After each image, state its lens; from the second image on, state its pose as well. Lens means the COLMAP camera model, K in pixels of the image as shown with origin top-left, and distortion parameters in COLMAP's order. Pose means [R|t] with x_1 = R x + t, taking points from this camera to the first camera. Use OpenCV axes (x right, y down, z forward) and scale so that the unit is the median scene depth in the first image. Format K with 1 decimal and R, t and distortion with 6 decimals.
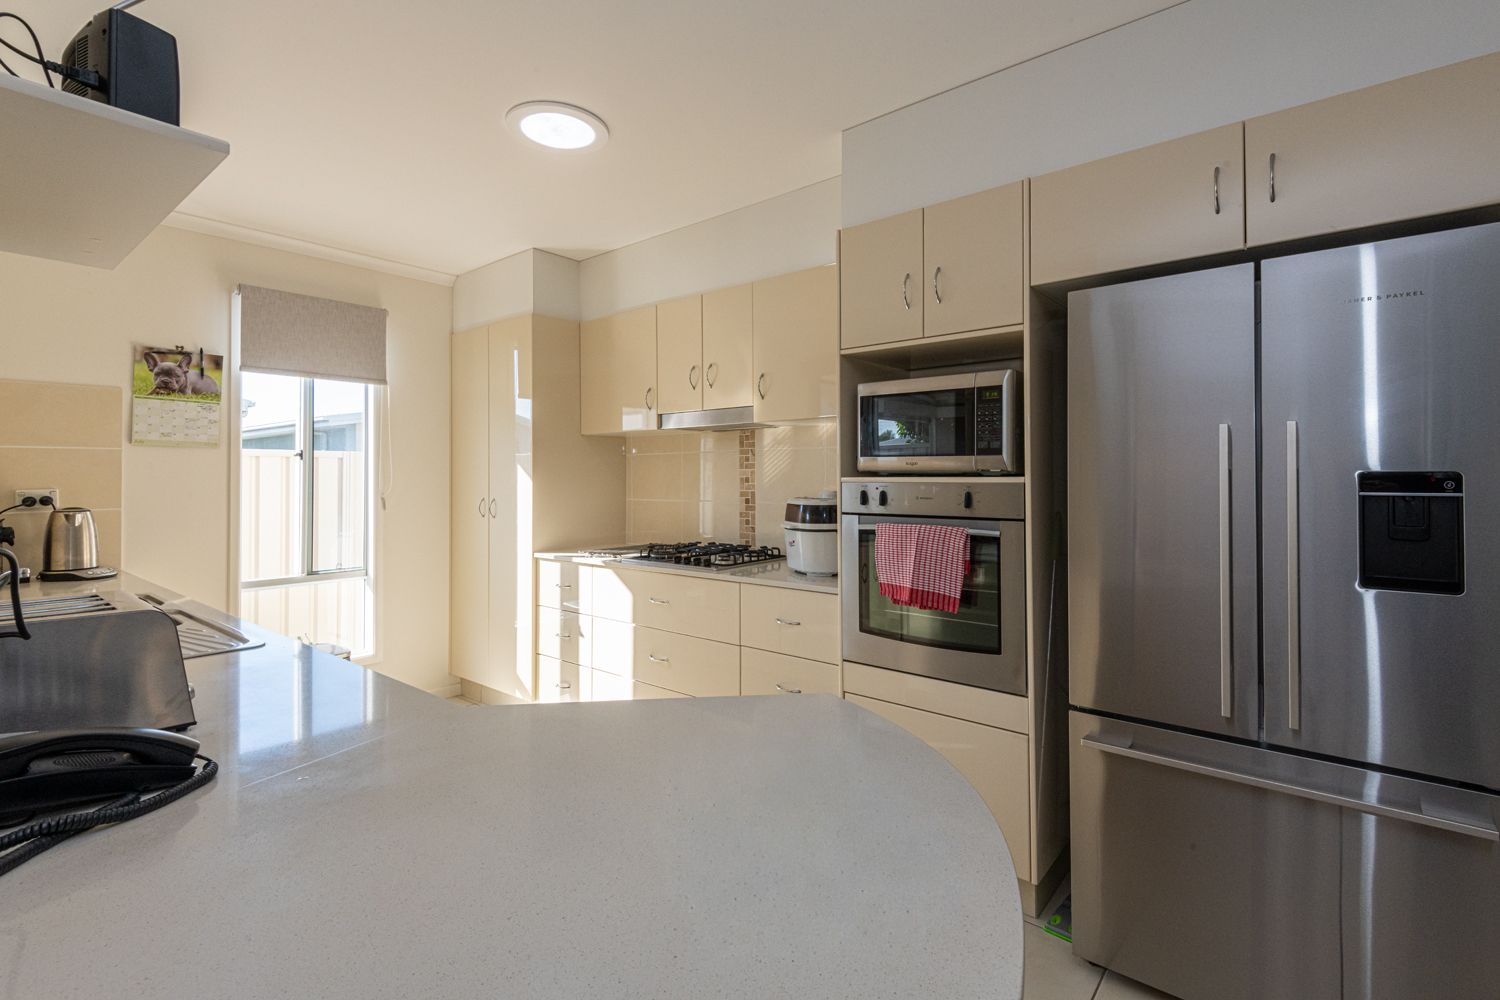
lens RADIAL K [[690.4, 0, 745.6], [0, 690.4, 464.4], [0, 0, 1]] dist [-0.001382, -0.002017]
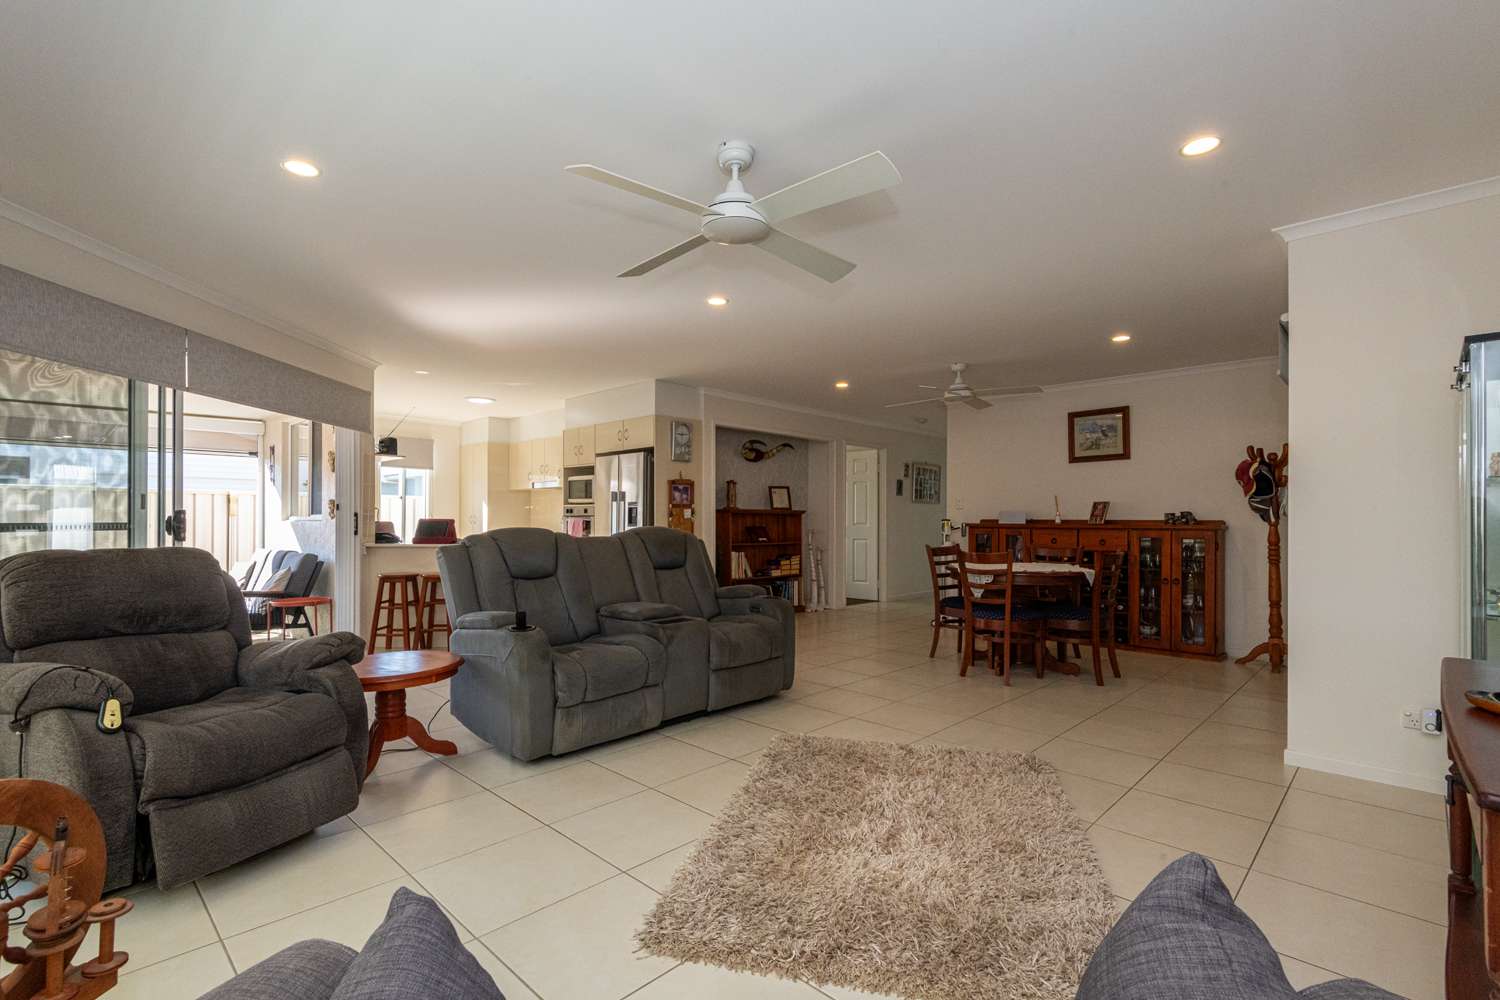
lens RADIAL K [[690.4, 0, 749.6], [0, 690.4, 509.4], [0, 0, 1]] dist [-0.001382, -0.002017]
pose [[0.997395, 0.004222, -0.072005, 0.880740], [-0.004070, 0.999989, 0.002255, 0.019788], [0.072013, -0.001956, 0.997402, -1.546427]]
